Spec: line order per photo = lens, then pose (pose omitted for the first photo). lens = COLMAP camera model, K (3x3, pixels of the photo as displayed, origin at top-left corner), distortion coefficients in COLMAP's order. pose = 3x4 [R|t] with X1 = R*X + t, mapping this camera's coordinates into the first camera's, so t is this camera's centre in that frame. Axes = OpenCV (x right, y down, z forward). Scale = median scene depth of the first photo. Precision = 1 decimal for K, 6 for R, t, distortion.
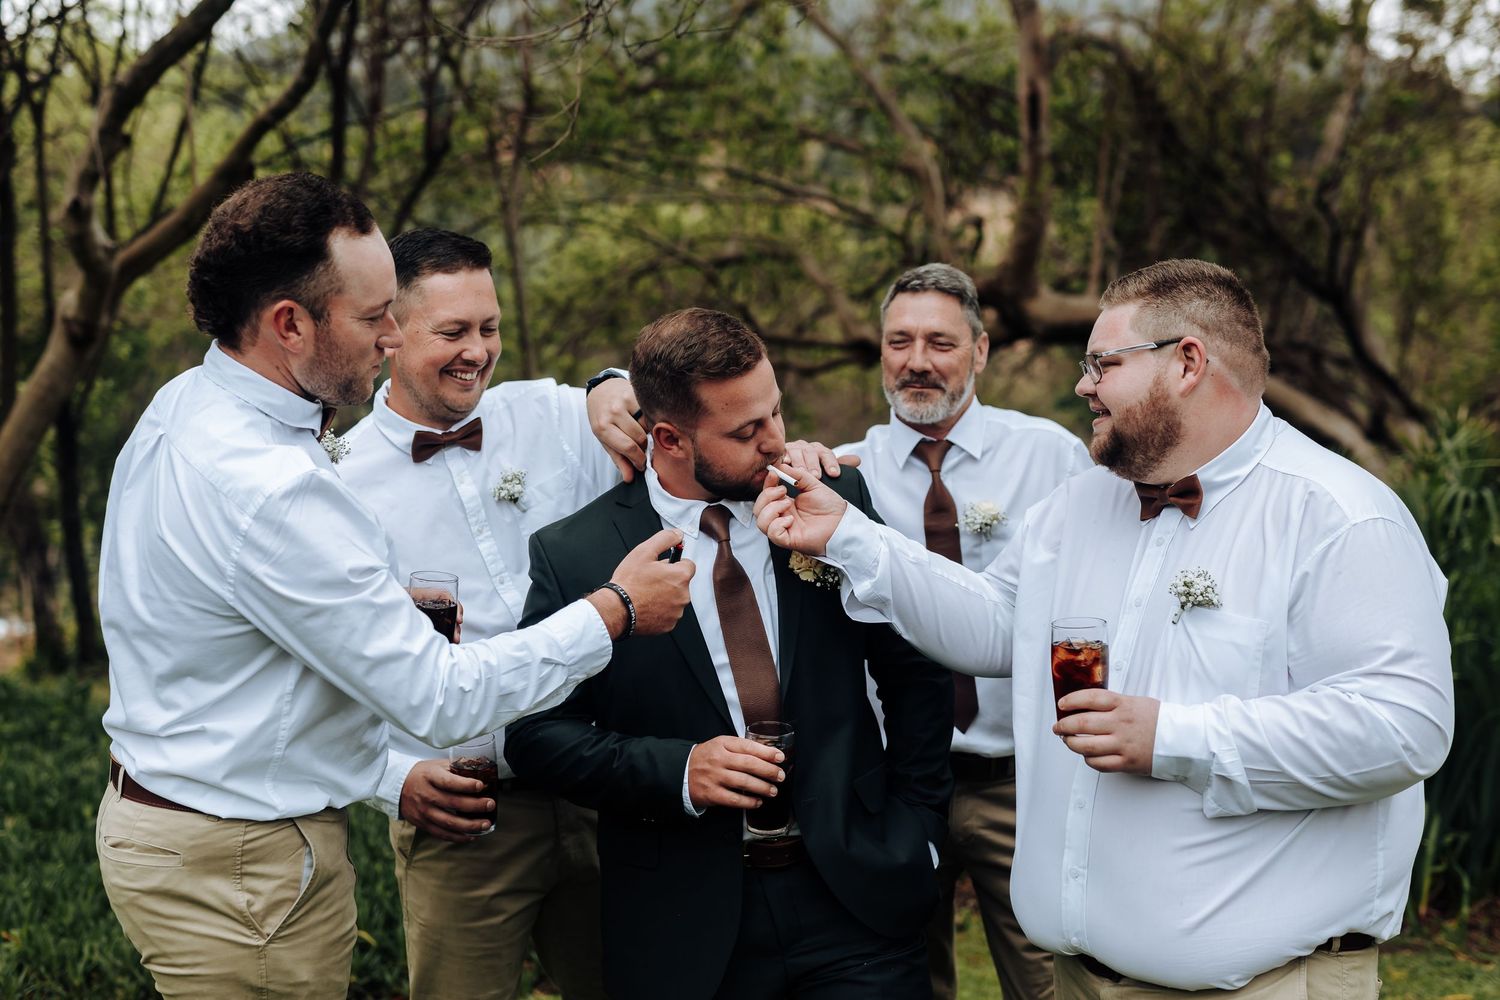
lens RADIAL K [[2084.1, 0, 756.5], [0, 2084.1, 500.6], [0, 0, 1]] dist [0.009220, 0.098979]
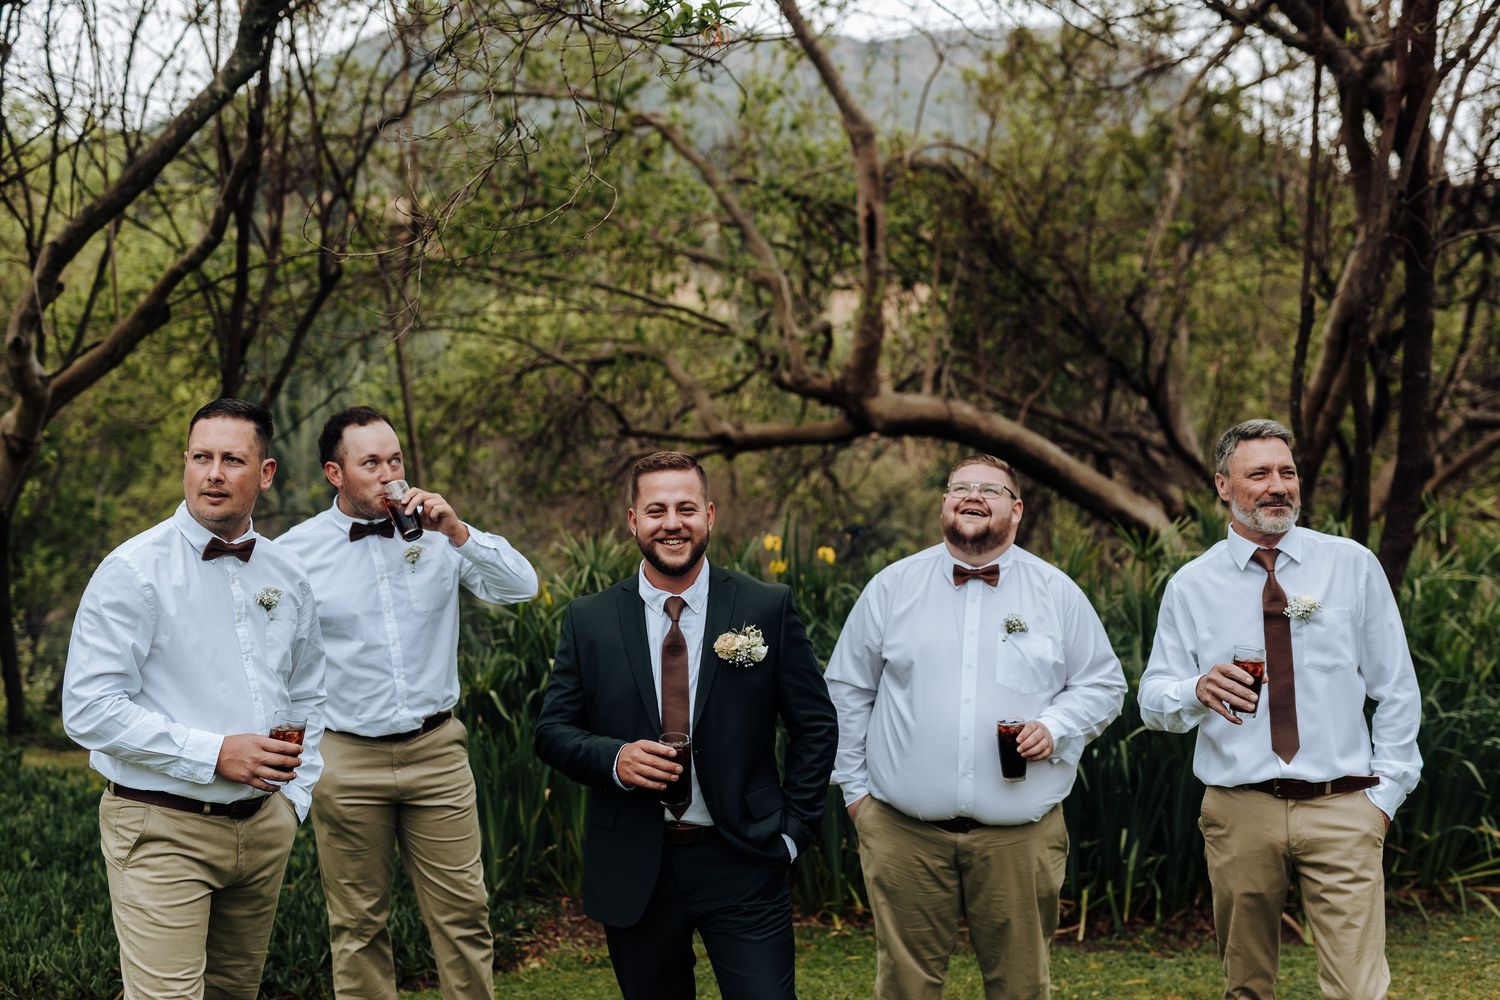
lens RADIAL K [[2072.4, 0, 750.0], [0, 2072.4, 500.0], [0, 0, 1]] dist [0.030722, 0.020809]
pose [[0.999143, -0.005926, 0.040958, 0.027362], [0.007353, 0.999368, -0.034774, -0.005521], [-0.040726, 0.035046, 0.998556, -0.129966]]
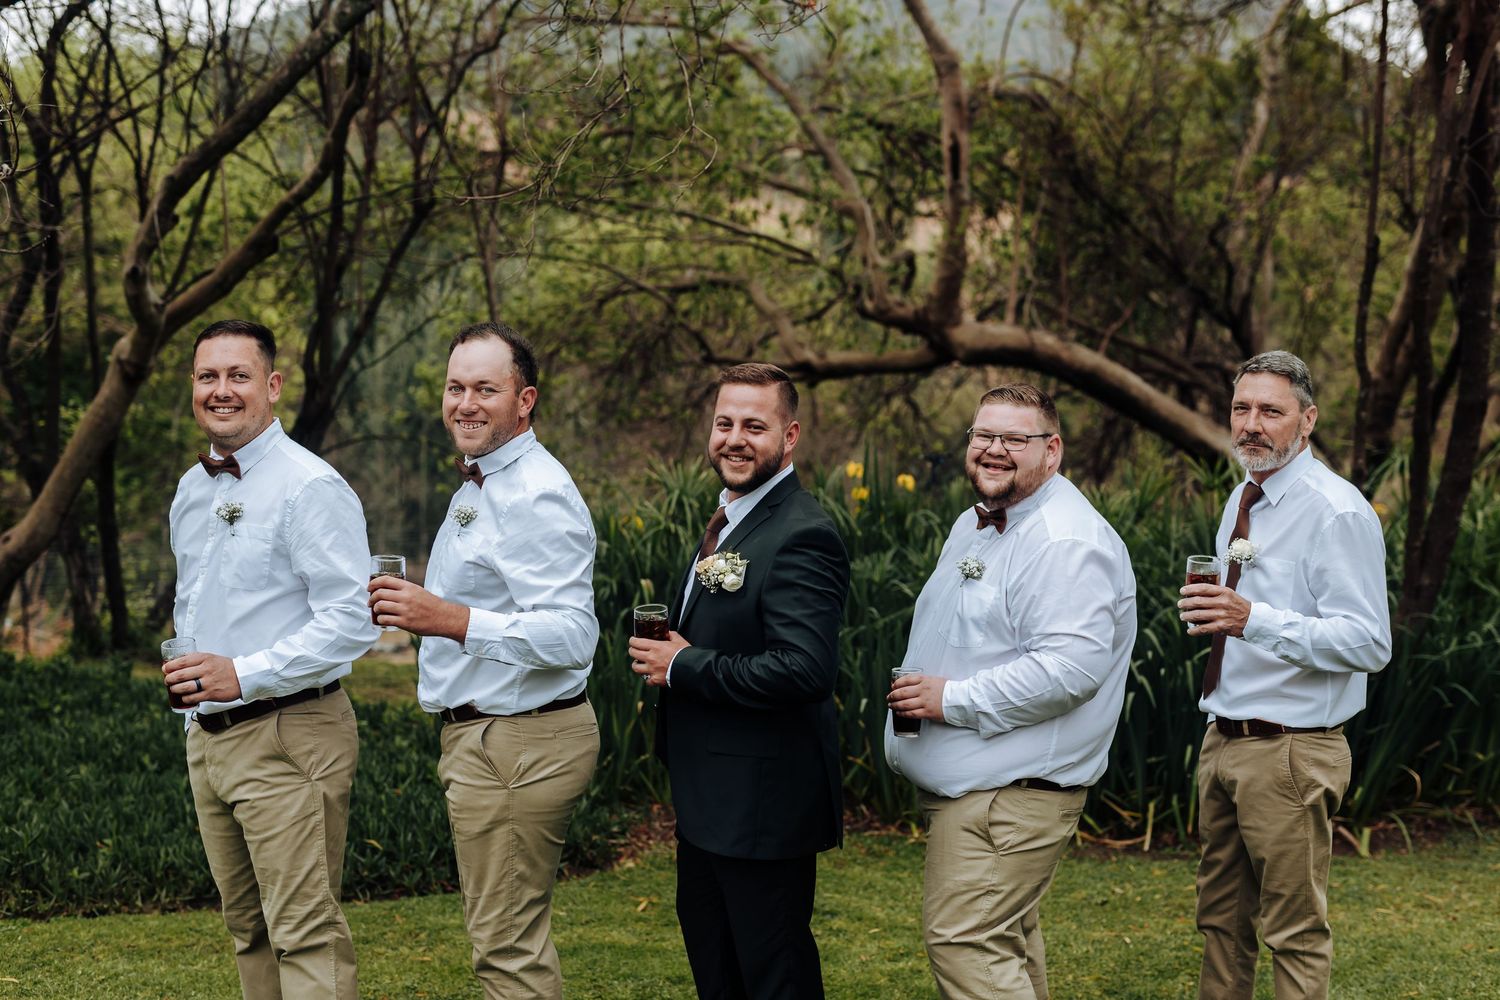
lens RADIAL K [[2136.5, 0, 777.3], [0, 2136.5, 483.8], [0, 0, 1]] dist [0.004566, 0.031103]
pose [[0.999845, 0.002014, 0.017519, 0.022294], [-0.001873, 0.999966, -0.008058, -0.004252], [-0.017535, 0.008024, 0.999814, -0.185176]]
